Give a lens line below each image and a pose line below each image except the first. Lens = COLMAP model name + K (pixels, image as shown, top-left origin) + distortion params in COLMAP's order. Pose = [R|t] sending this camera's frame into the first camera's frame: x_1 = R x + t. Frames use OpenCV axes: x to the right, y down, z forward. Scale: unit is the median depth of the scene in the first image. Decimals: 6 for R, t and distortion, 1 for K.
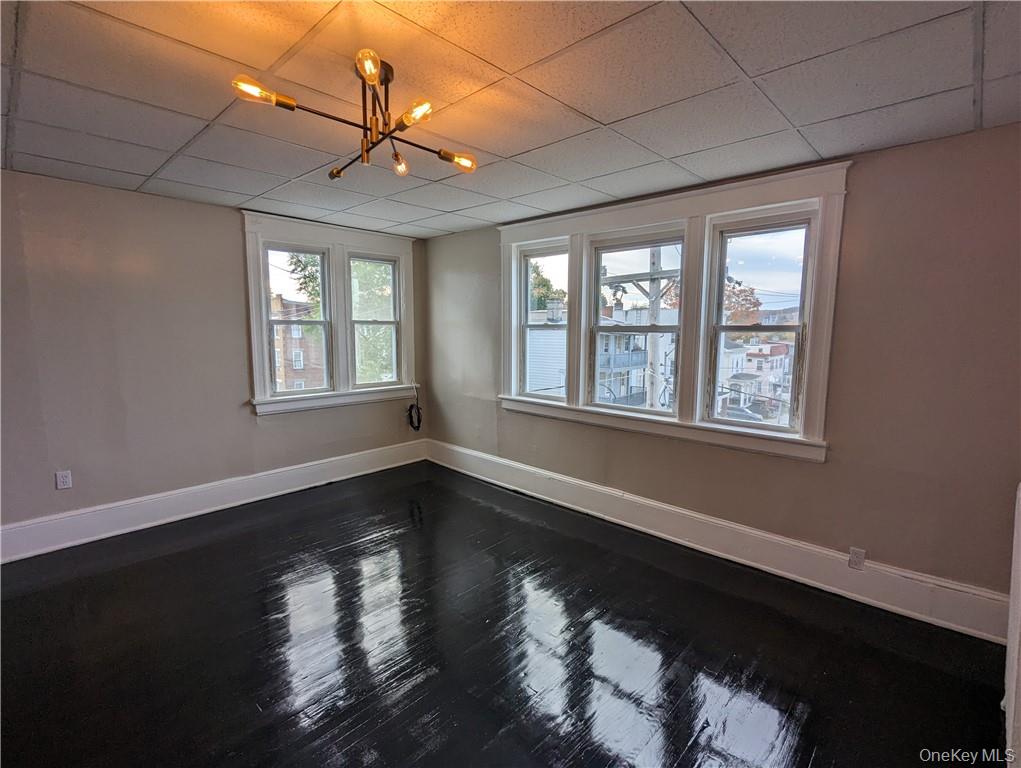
lens RADIAL K [[486.5, 0, 509.3], [0, 486.5, 388.4], [0, 0, 1]] dist [0.002923, 0.001071]
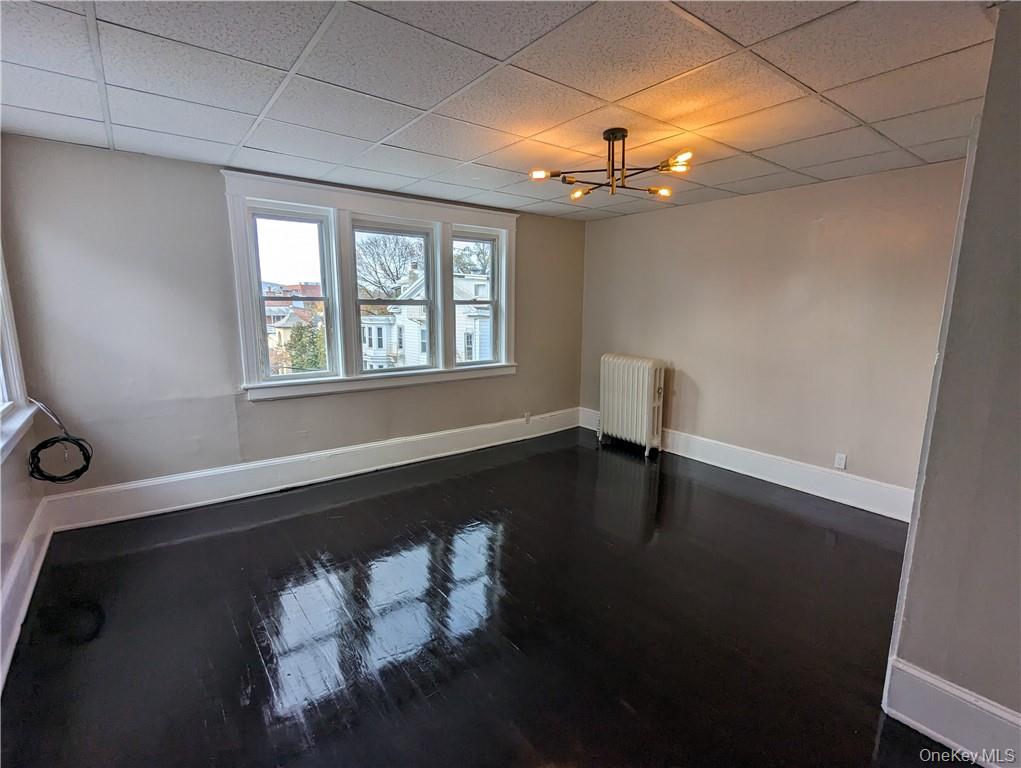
lens RADIAL K [[486.5, 0, 511.8], [0, 486.5, 387.4], [0, 0, 1]] dist [0.002923, 0.001071]
pose [[0.152688, -0.175135, 0.972633, -0.765014], [0.115731, 0.980570, 0.158397, -0.061907], [-0.981475, 0.088379, 0.169990, 0.447290]]
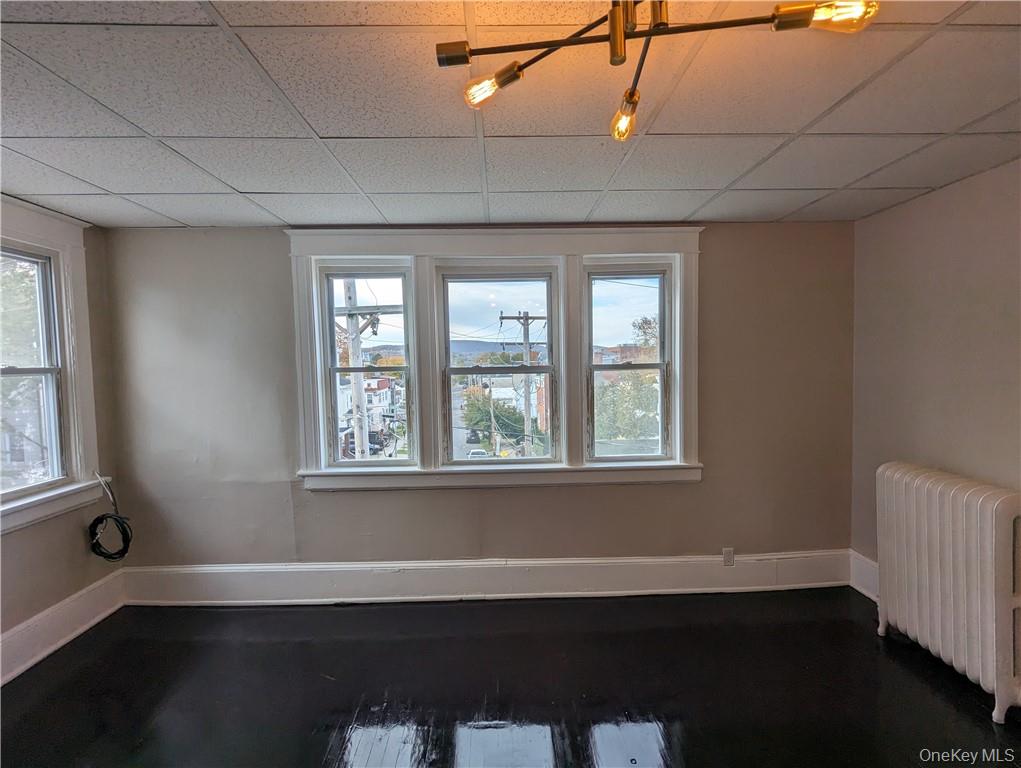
lens RADIAL K [[486.5, 0, 512.1], [0, 486.5, 386.3], [0, 0, 1]] dist [0.002923, 0.001071]
pose [[0.705769, -0.053227, 0.706439, -0.298519], [0.109838, 0.993337, -0.034890, -0.050546], [-0.699875, 0.102218, 0.706913, 0.305715]]
